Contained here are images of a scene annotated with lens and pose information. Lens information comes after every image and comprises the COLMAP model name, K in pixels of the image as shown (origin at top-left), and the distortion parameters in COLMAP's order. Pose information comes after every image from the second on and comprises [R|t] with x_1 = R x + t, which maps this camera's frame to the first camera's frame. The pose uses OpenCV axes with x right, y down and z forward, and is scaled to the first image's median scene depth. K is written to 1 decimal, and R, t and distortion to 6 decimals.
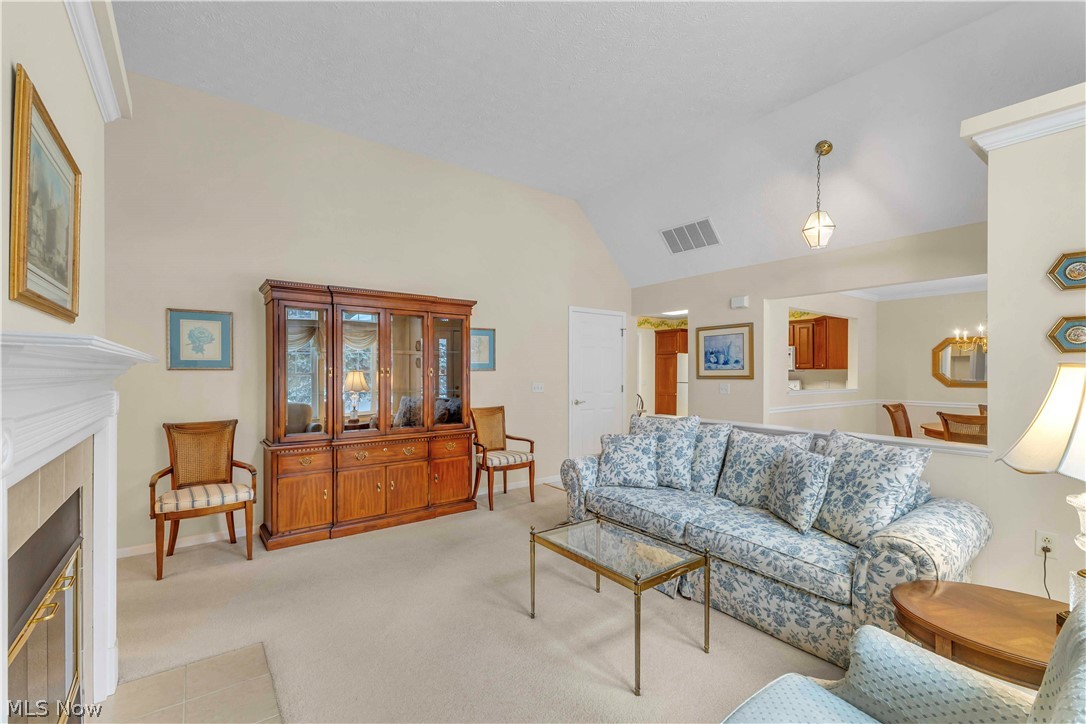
lens RADIAL K [[470.1, 0, 547.0], [0, 470.1, 365.9], [0, 0, 1]] dist [0.011002, -0.001694]
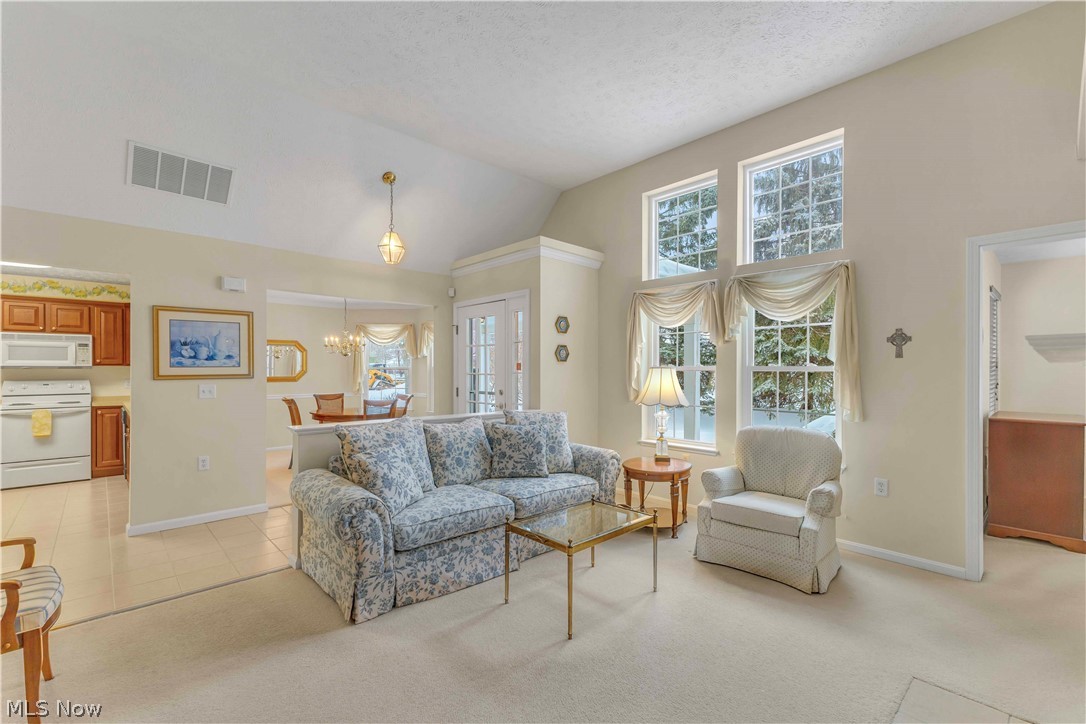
lens RADIAL K [[470.1, 0, 532.0], [0, 470.1, 369.0], [0, 0, 1]] dist [0.011002, -0.001694]
pose [[-0.085245, 0.000057, 0.996360, -0.442053], [-0.013477, 0.999908, -0.001211, 0.005504], [-0.996269, -0.013531, -0.085236, 0.547308]]
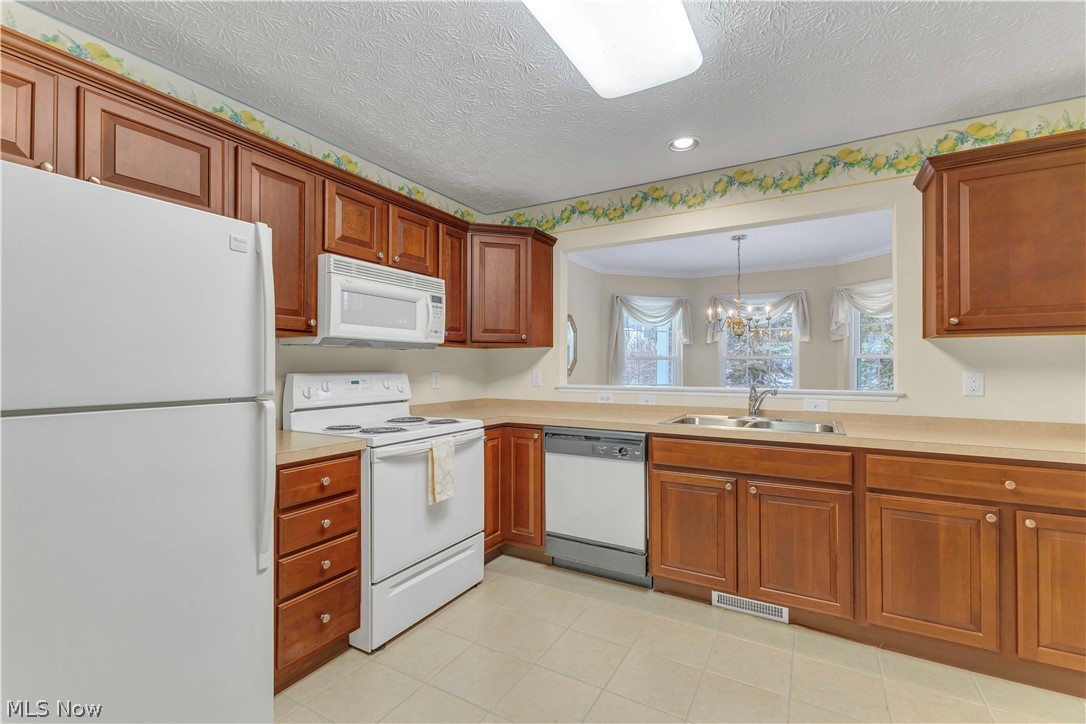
lens RADIAL K [[470.1, 0, 544.9], [0, 470.1, 361.3], [0, 0, 1]] dist [0.011002, -0.001694]
pose [[-0.393784, 0.004869, 0.919190, 0.234326], [-0.019015, 0.999729, -0.013442, 0.037011], [-0.919006, -0.022772, -0.393584, 1.611071]]
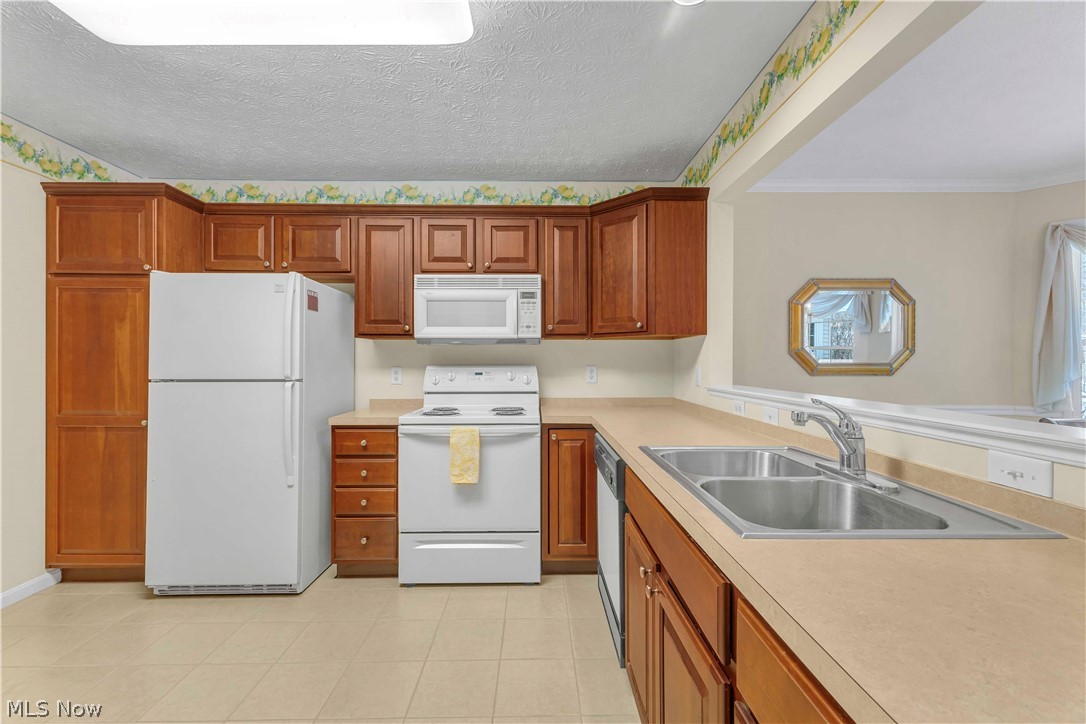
lens RADIAL K [[470.1, 0, 547.8], [0, 470.1, 357.2], [0, 0, 1]] dist [0.011002, -0.001694]
pose [[0.585840, -0.001596, 0.810425, 0.340051], [-0.010456, 0.999900, 0.009527, 0.028944], [-0.810359, -0.014055, 0.585765, 1.173440]]
